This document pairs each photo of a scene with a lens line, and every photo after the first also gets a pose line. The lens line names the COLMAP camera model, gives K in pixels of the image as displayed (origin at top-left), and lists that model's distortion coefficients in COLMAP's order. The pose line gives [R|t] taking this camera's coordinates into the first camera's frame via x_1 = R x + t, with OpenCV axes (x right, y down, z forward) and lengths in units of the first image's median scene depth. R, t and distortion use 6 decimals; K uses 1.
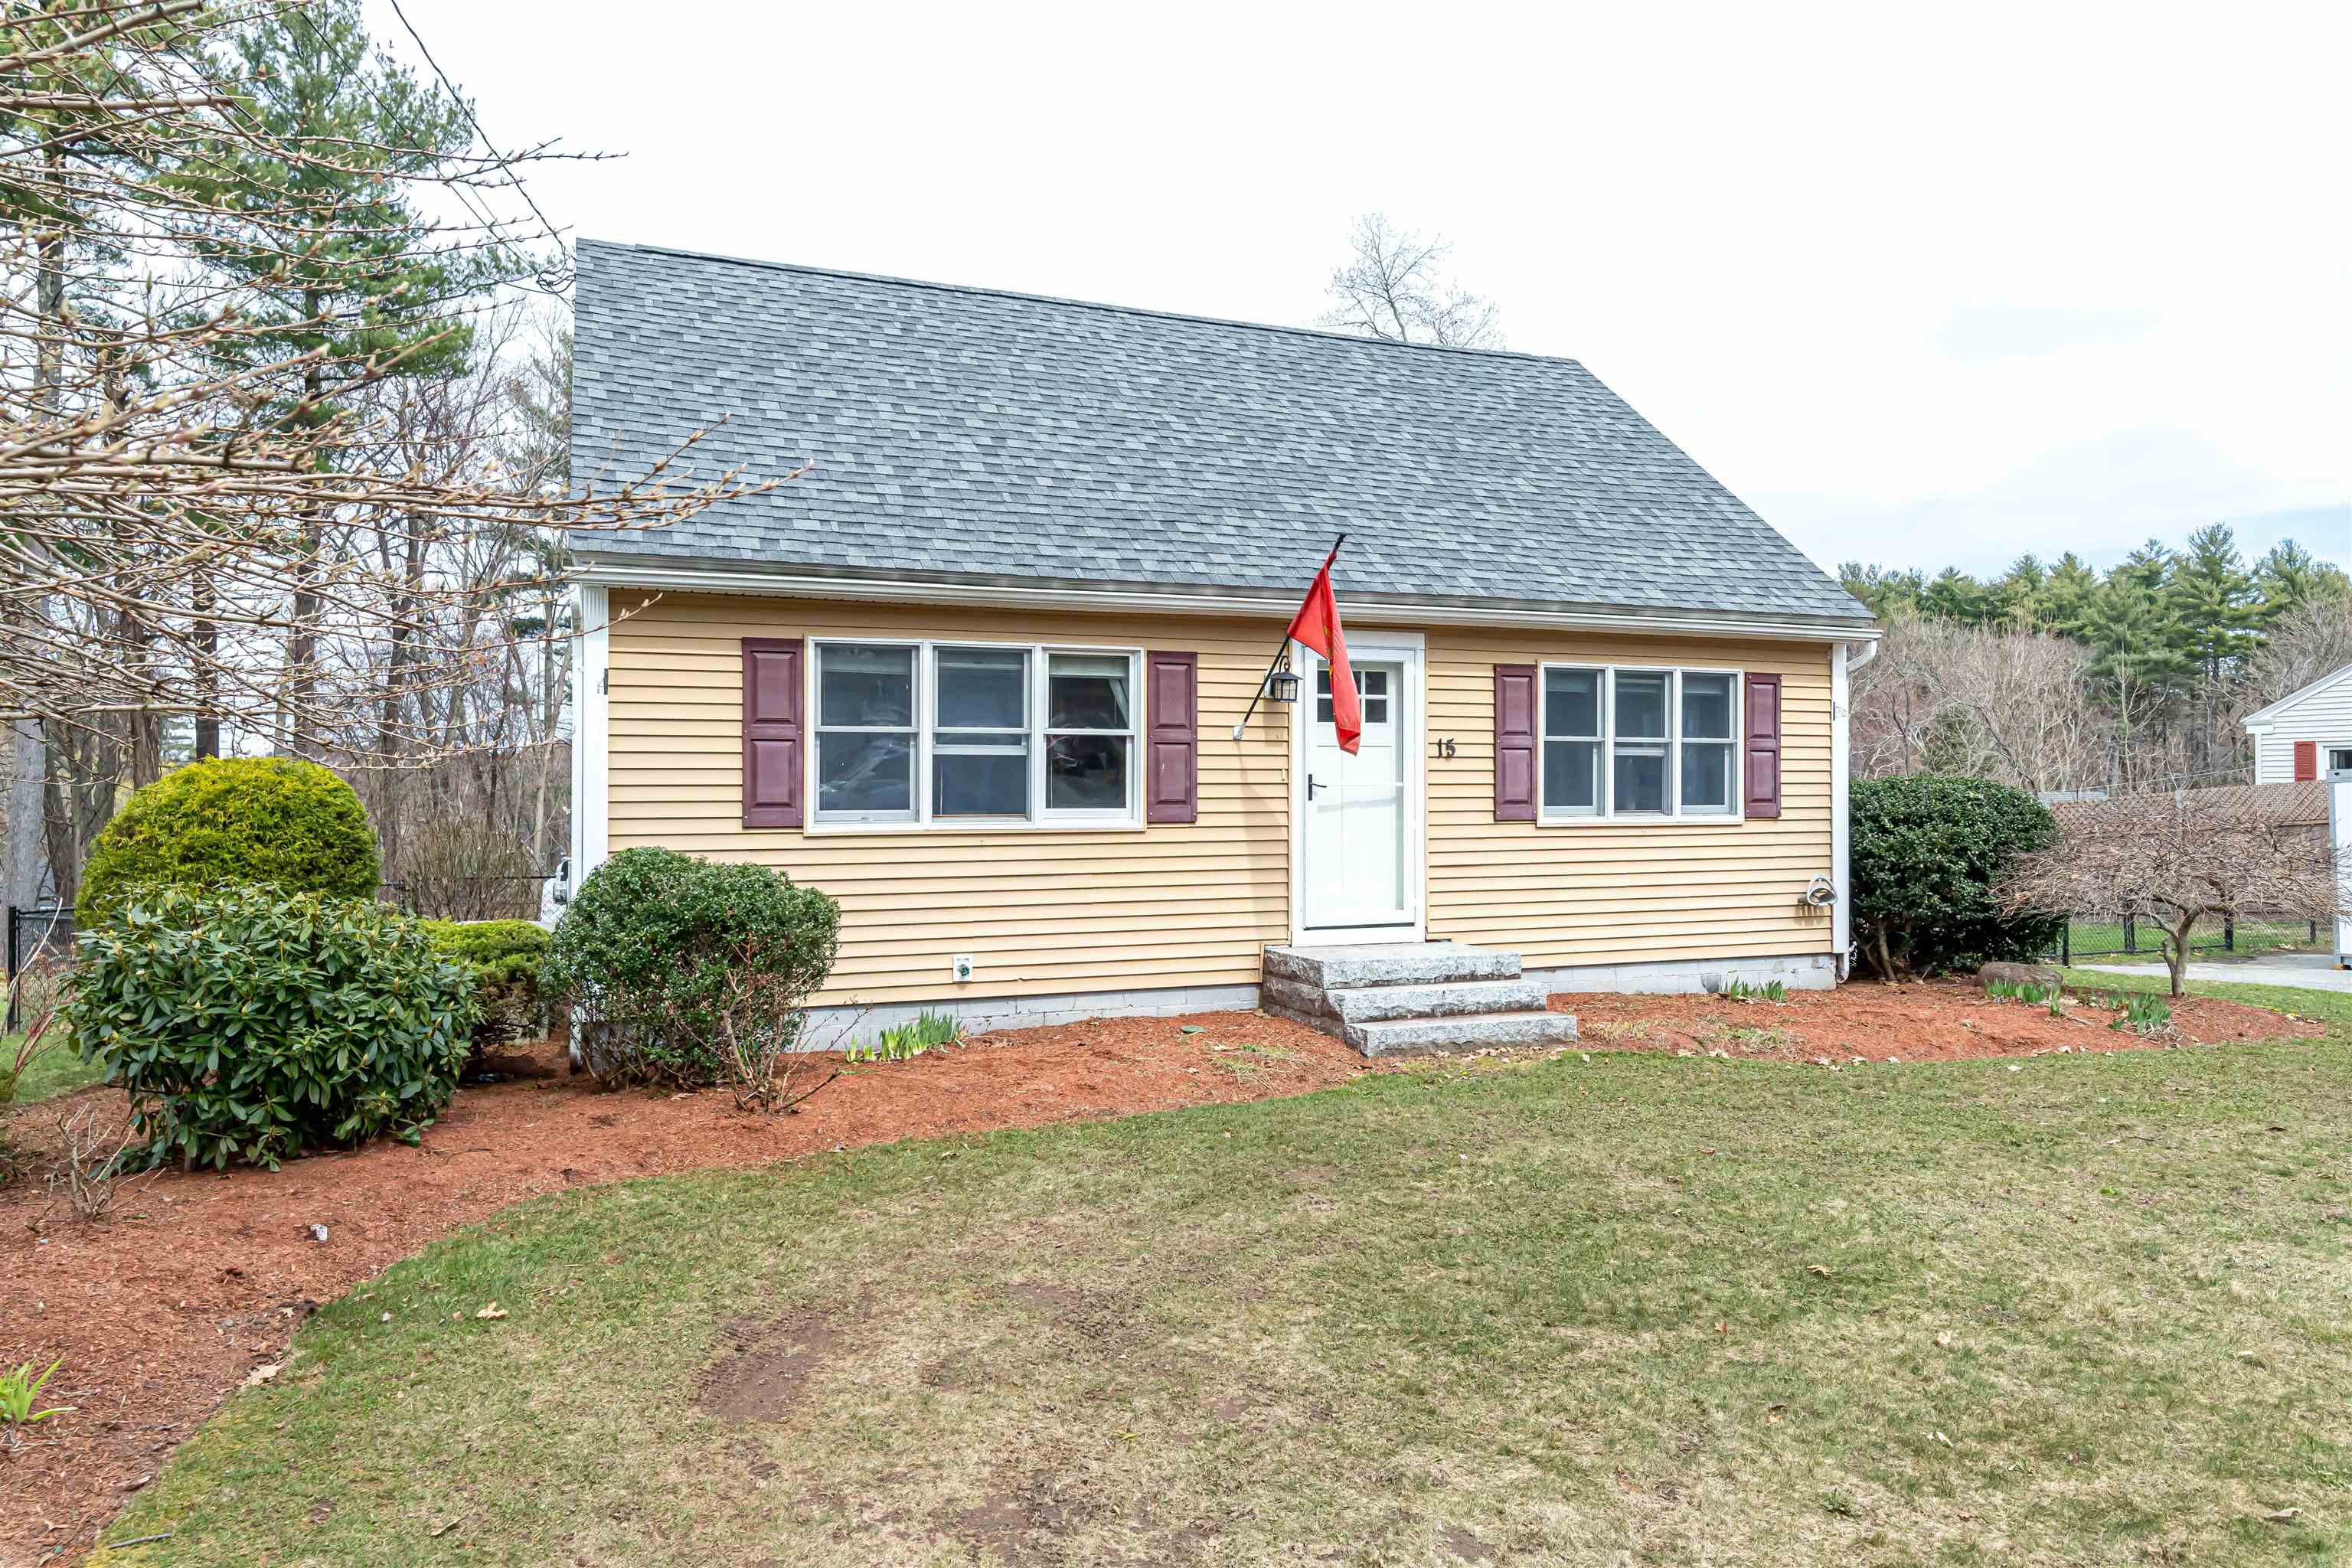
lens RADIAL K [[1501.6, 0, 1173.1], [0, 1501.6, 782.7], [0, 0, 1]] dist [-0.006874, -0.000786]
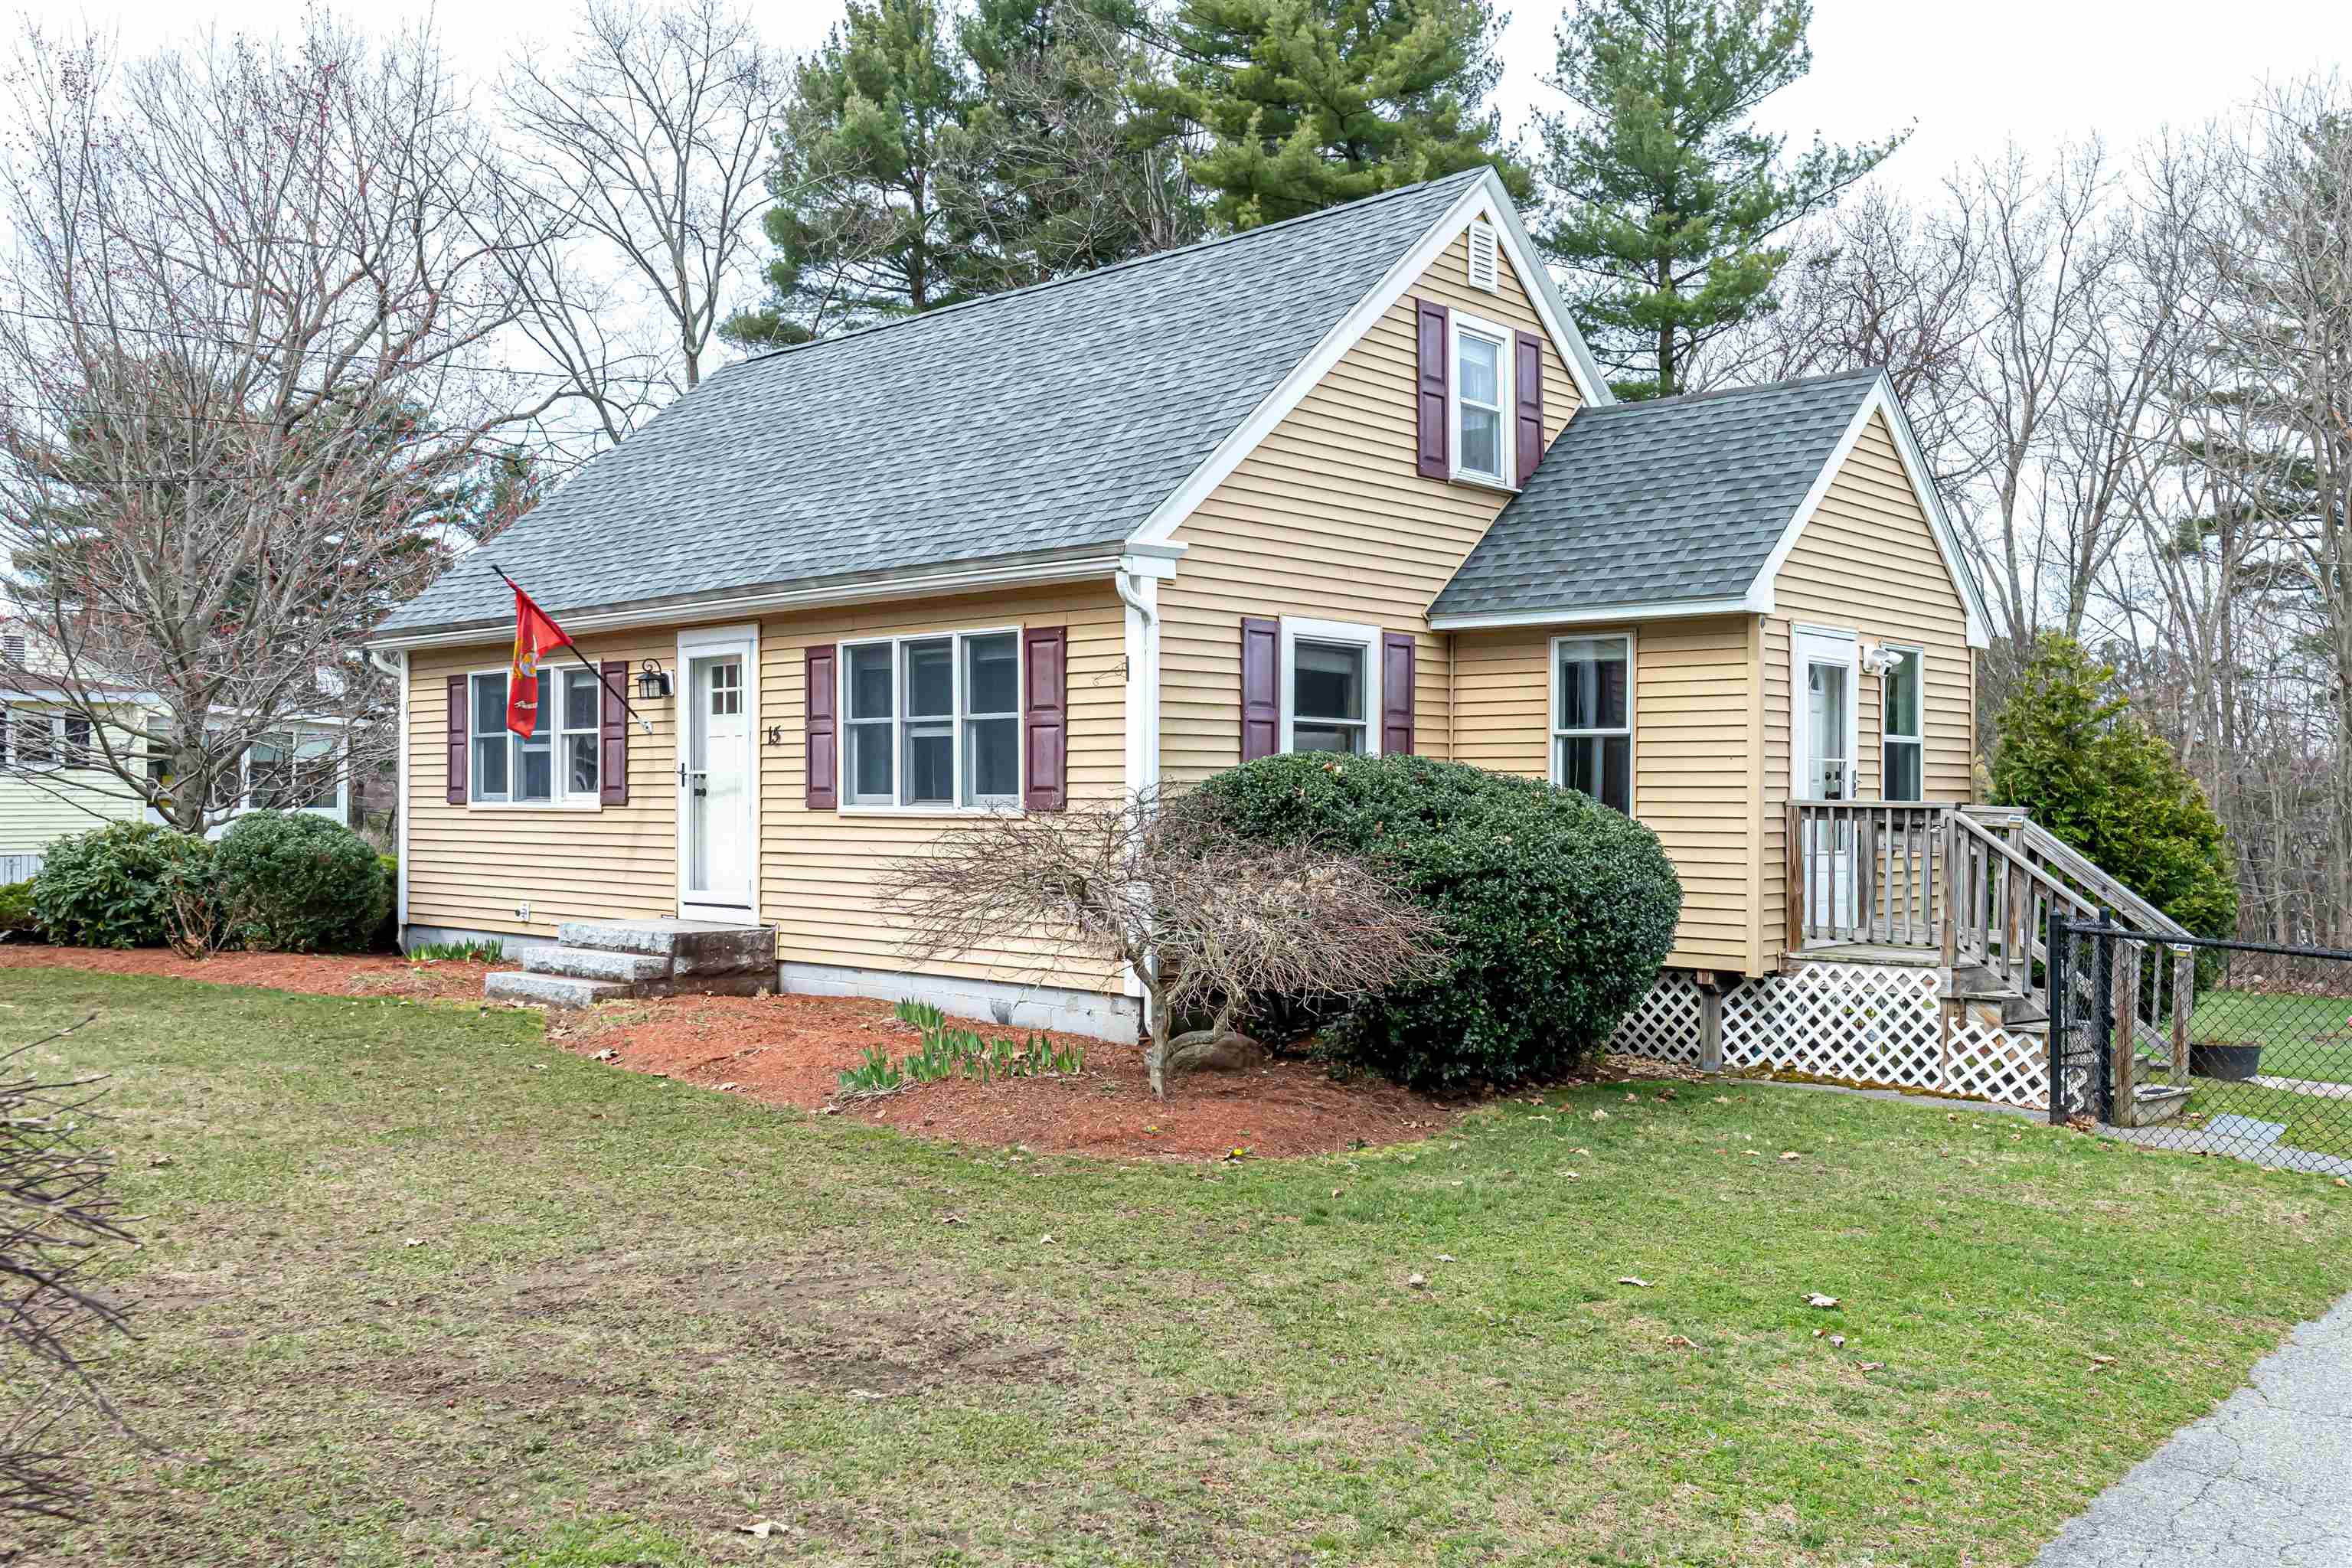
lens RADIAL K [[1976.4, 0, 1169.3], [0, 1976.4, 790.5], [0, 0, 1]] dist [-0.006786, 0.000357]
pose [[0.421359, 0.003105, -0.906889, 1.616686], [0.002470, 0.999987, 0.004571, 0.009239], [0.906891, -0.004166, 0.421345, 0.735230]]
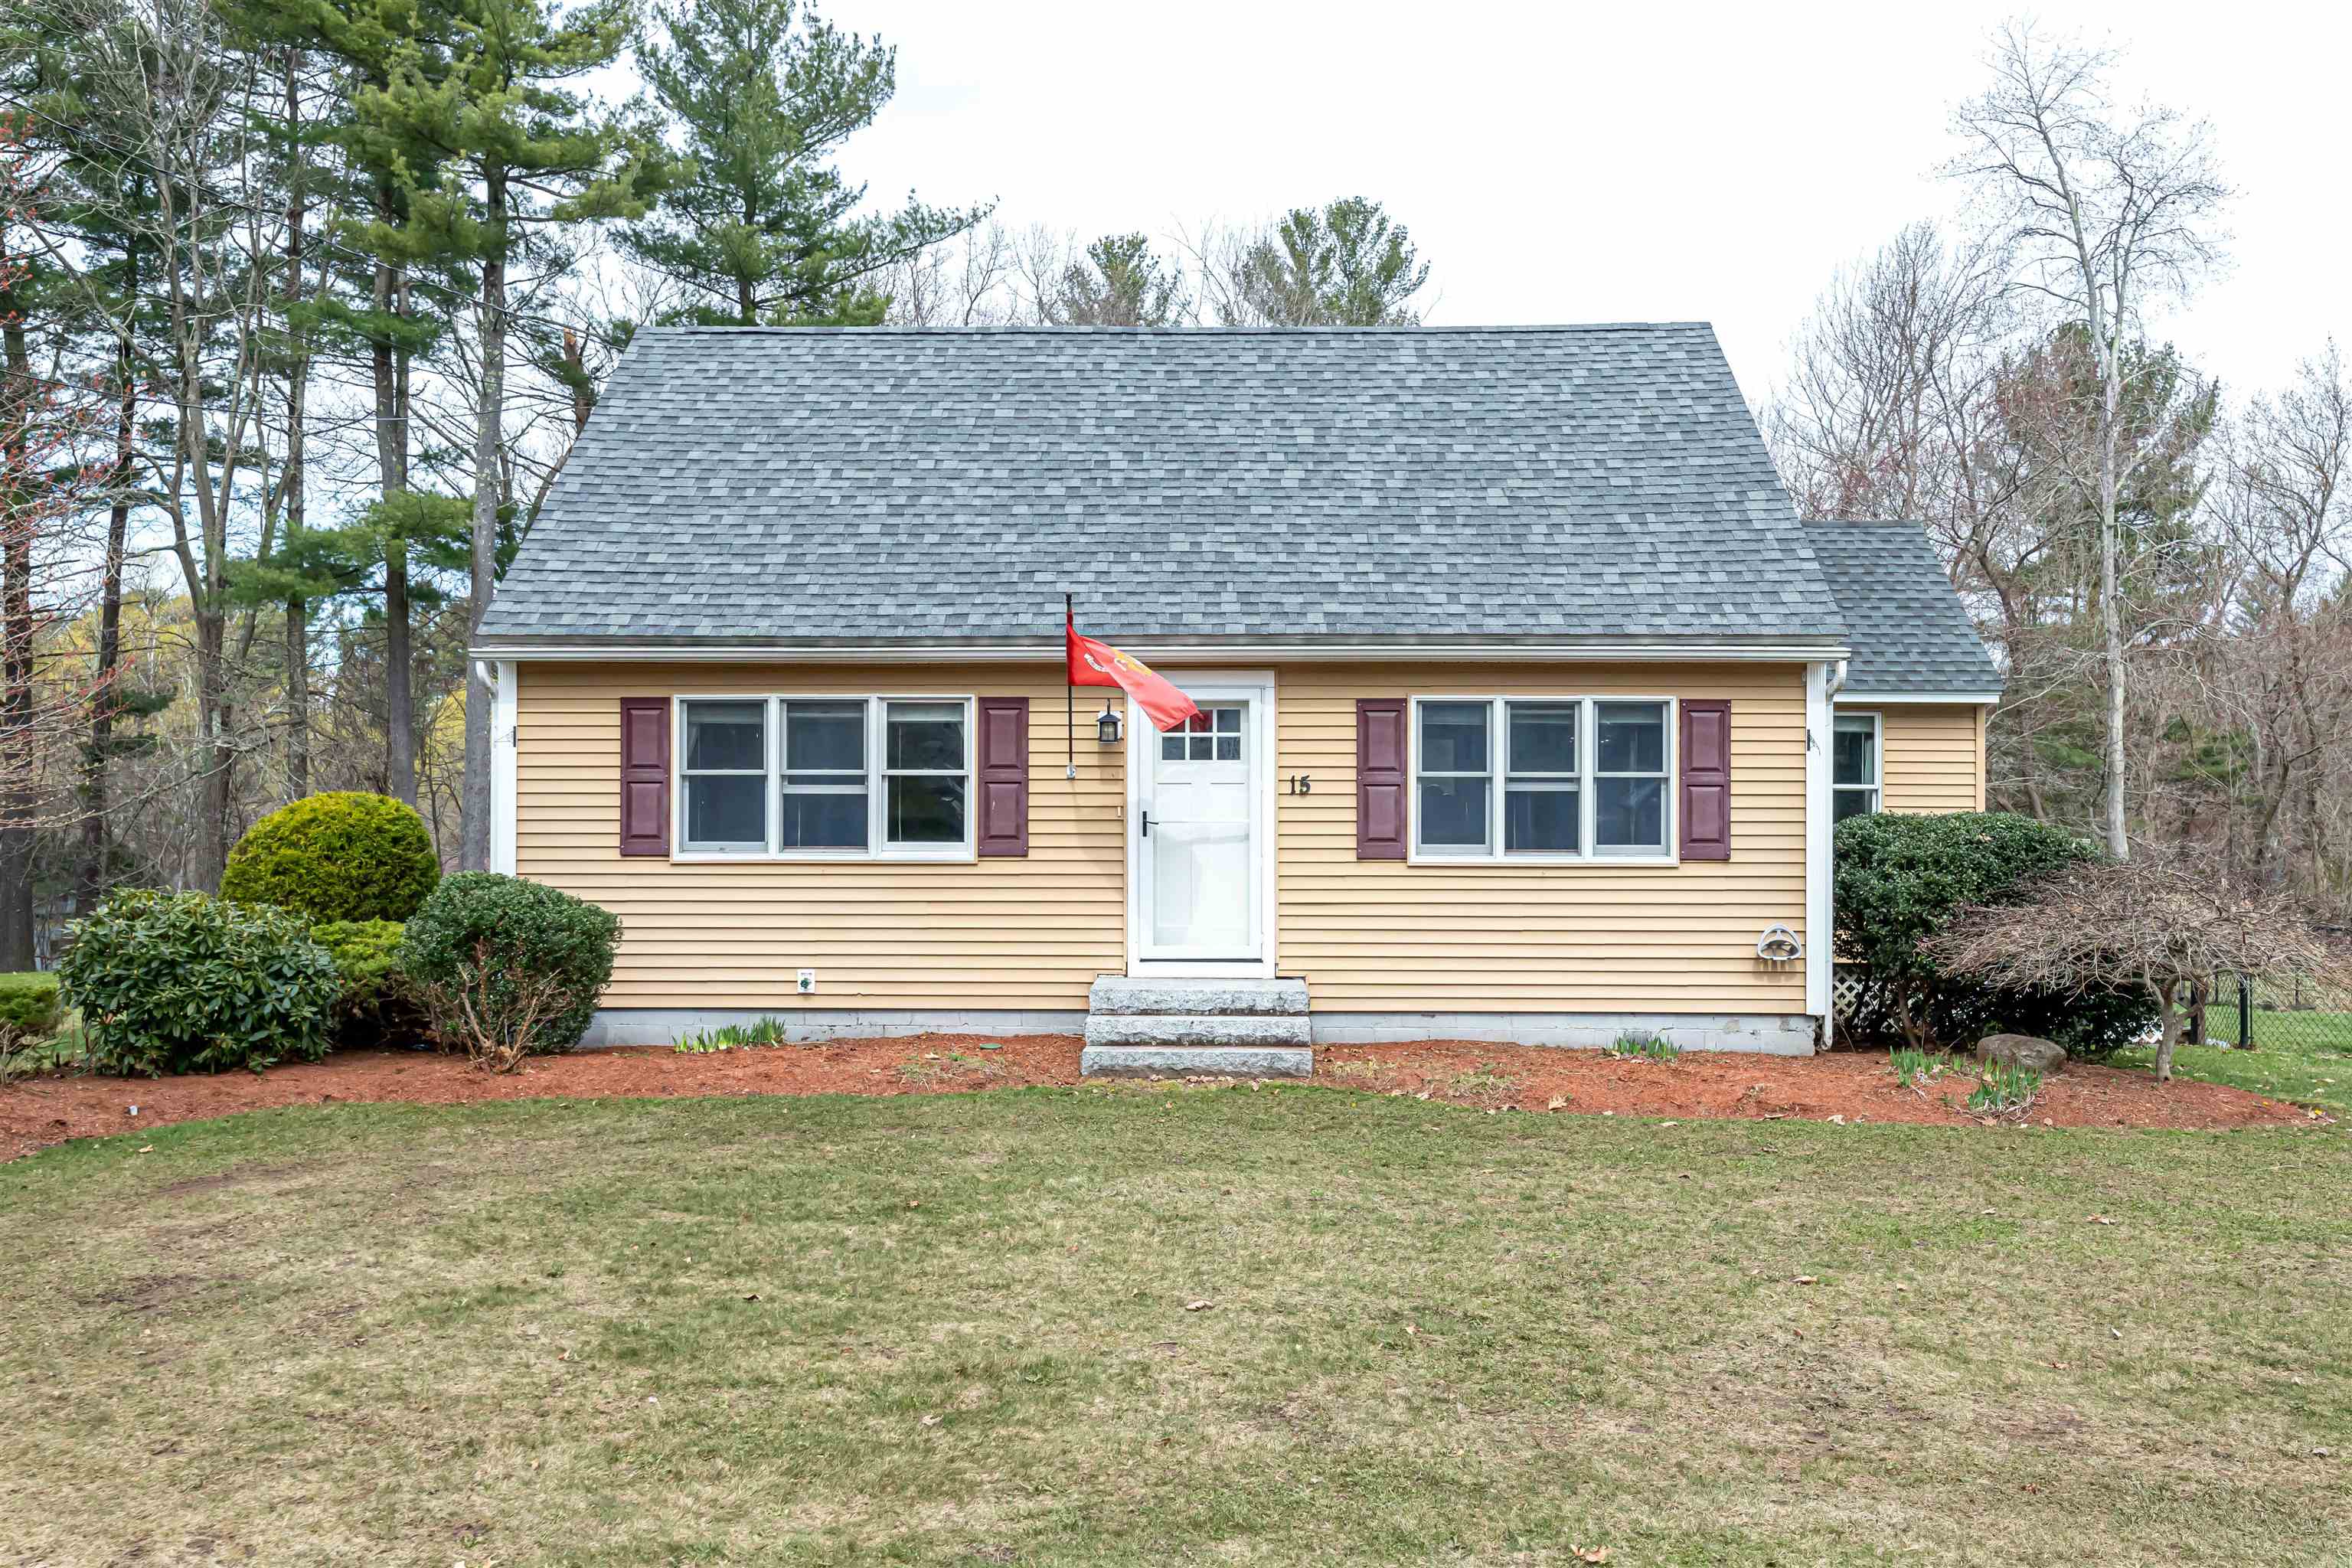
lens RADIAL K [[2018.7, 0, 1182.4], [0, 2018.7, 786.8], [0, 0, 1]] dist [0.000407, -0.013161]
pose [[0.922786, 0.002804, -0.385304, 0.675648], [-0.002327, 0.999996, 0.001704, -0.026083], [0.385307, -0.000675, 0.922788, -0.287559]]
